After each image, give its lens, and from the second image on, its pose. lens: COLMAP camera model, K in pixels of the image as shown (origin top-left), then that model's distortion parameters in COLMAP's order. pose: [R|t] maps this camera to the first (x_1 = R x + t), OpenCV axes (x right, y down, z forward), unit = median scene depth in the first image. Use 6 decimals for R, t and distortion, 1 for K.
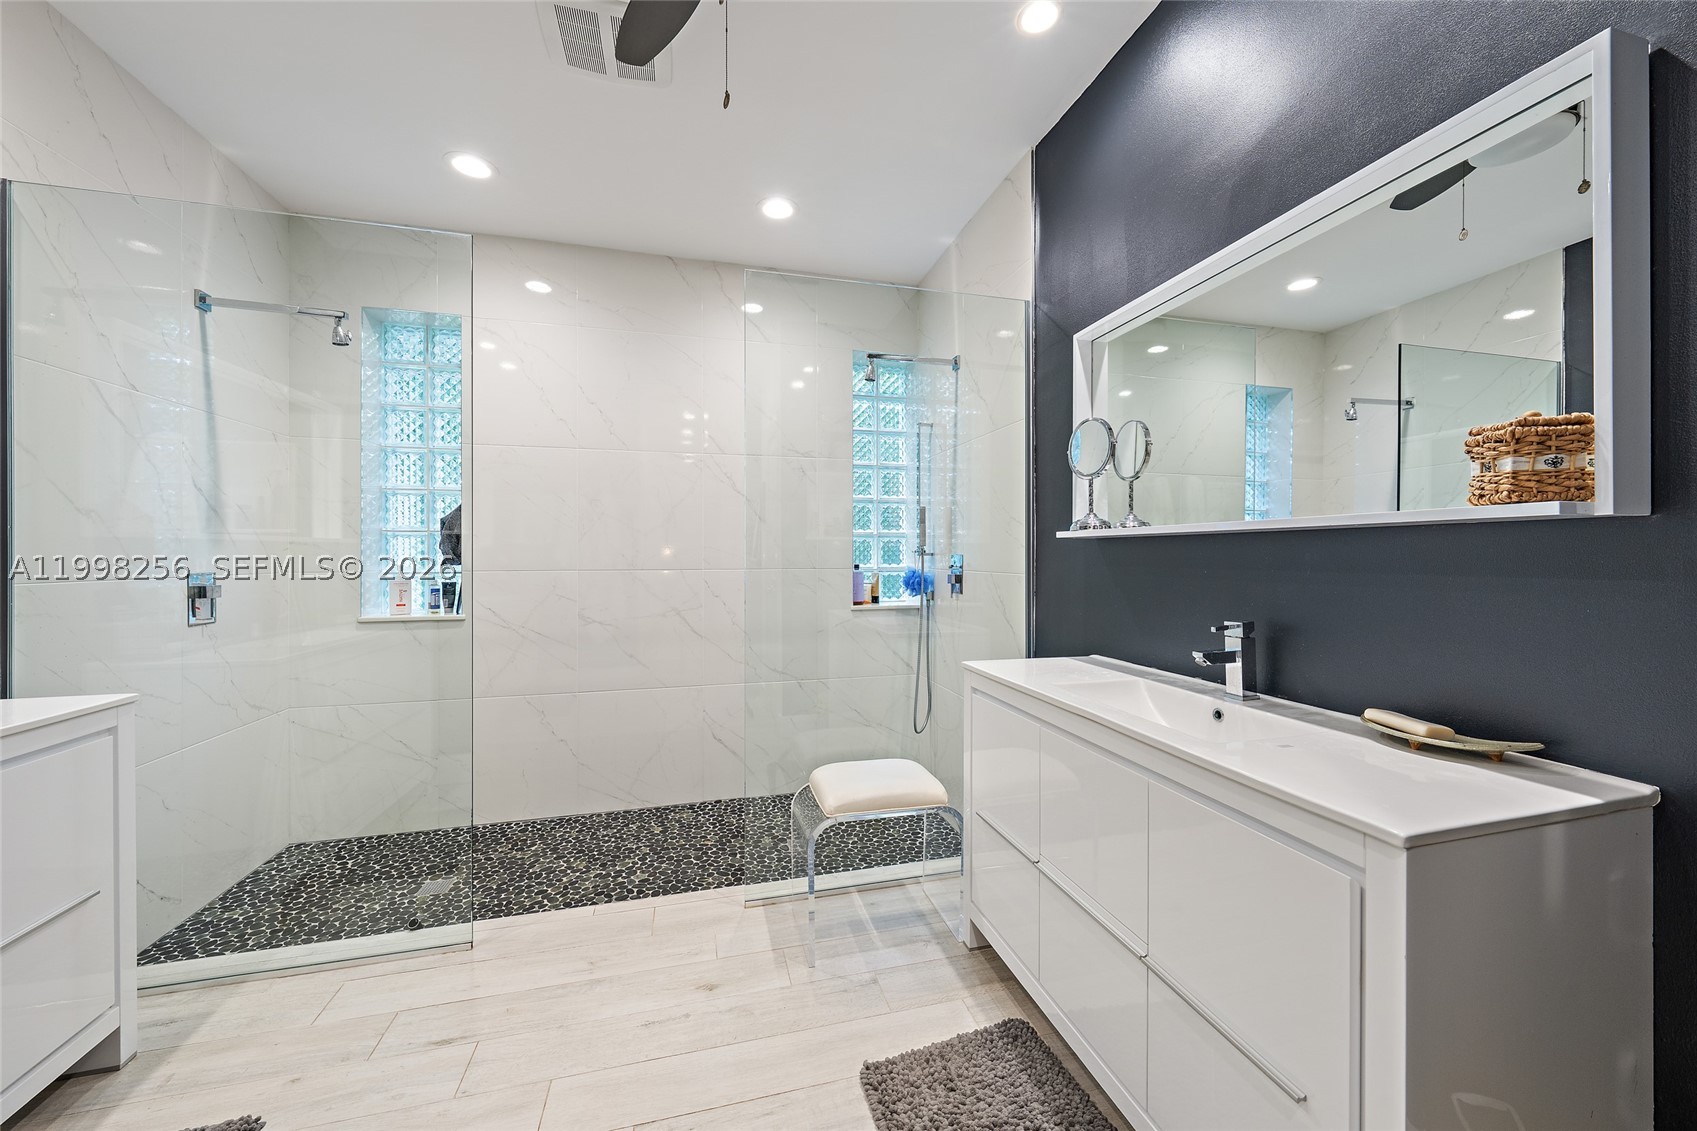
lens RADIAL K [[612.0, 0, 848.7], [0, 612.0, 557.4], [0, 0, 1]] dist [0.000065, 0.000006]
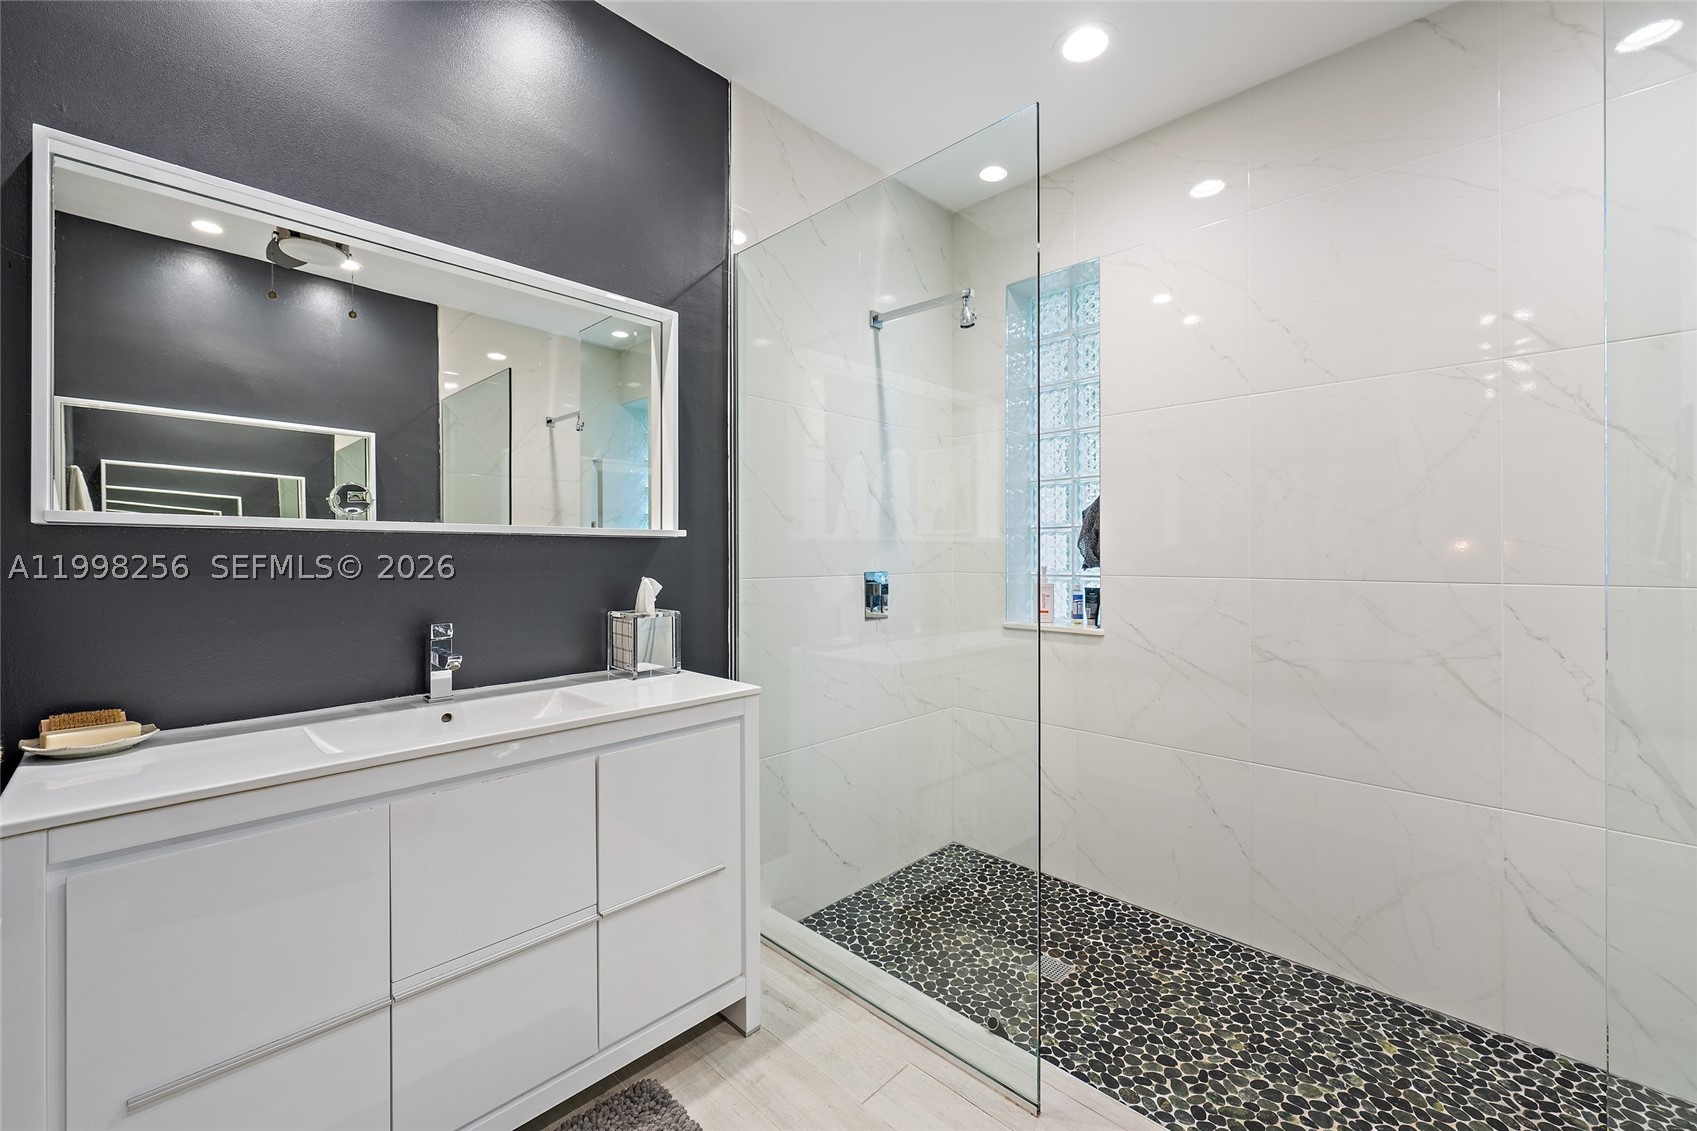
lens RADIAL K [[691.3, 0, 846.7], [0, 691.3, 552.3], [0, 0, 1]] dist [0.001425, -0.000644]
pose [[0.520703, -0.002113, -0.853735, -0.033606], [-0.003276, 0.999985, -0.004473, -0.002349], [0.853732, 0.005126, 0.520688, 0.264279]]
